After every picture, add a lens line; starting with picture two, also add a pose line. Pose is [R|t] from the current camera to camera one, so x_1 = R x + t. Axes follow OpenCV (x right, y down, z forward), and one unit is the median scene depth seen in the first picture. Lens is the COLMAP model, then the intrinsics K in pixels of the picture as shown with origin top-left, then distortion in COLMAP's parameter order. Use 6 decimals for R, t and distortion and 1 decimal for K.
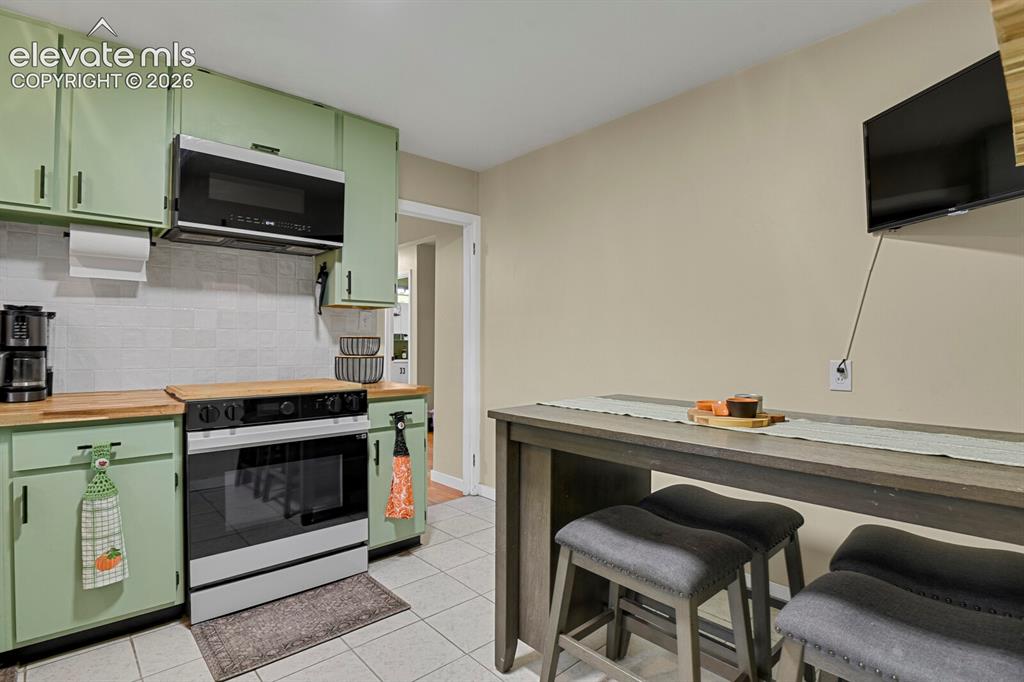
lens RADIAL K [[504.8, 0, 511.7], [0, 504.8, 342.0], [0, 0, 1]] dist [-0.028279, -0.003081]
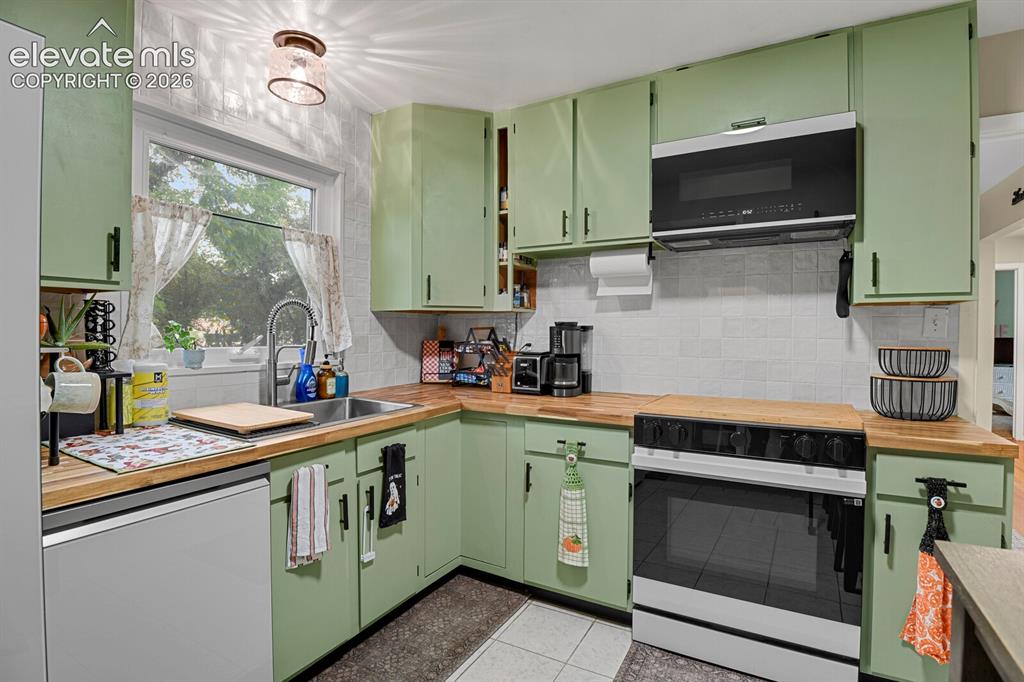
lens RADIAL K [[504.8, 0, 512.6], [0, 504.8, 339.2], [0, 0, 1]] dist [-0.028279, -0.003081]
pose [[0.317441, 0.004845, -0.948266, 0.191271], [-0.004548, 0.999983, 0.003587, -0.029187], [0.948267, 0.003174, 0.317457, 0.390357]]
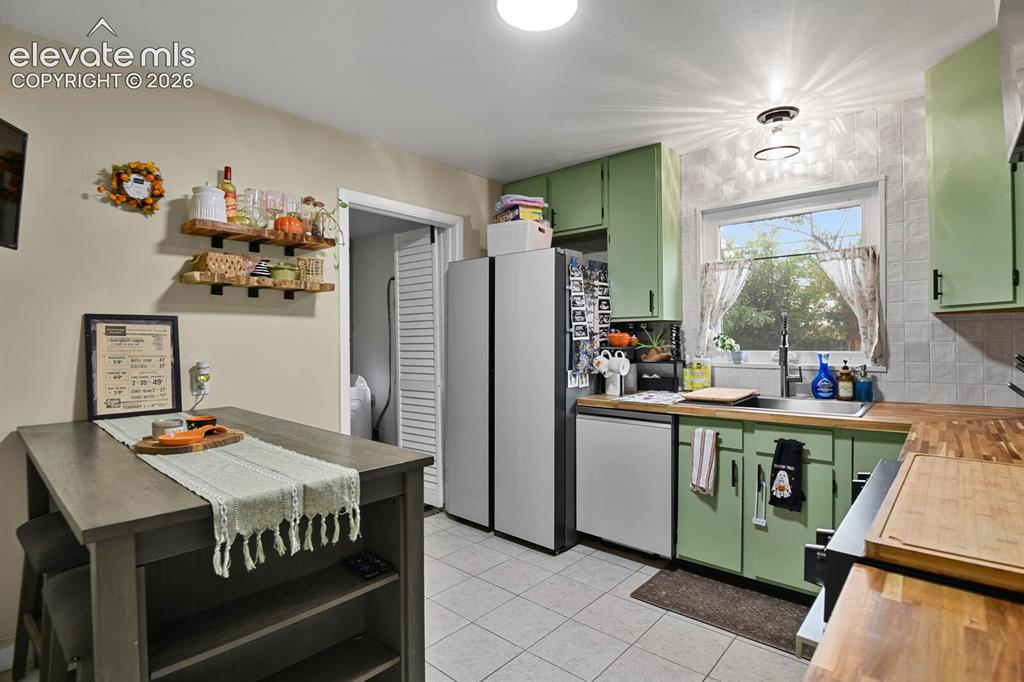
lens RADIAL K [[504.8, 0, 515.6], [0, 504.8, 337.2], [0, 0, 1]] dist [-0.028279, -0.003081]
pose [[-0.995036, -0.002777, -0.099472, -0.143404], [-0.002659, 0.999996, -0.001319, -0.042945], [0.099475, -0.001048, -0.995039, 1.679689]]
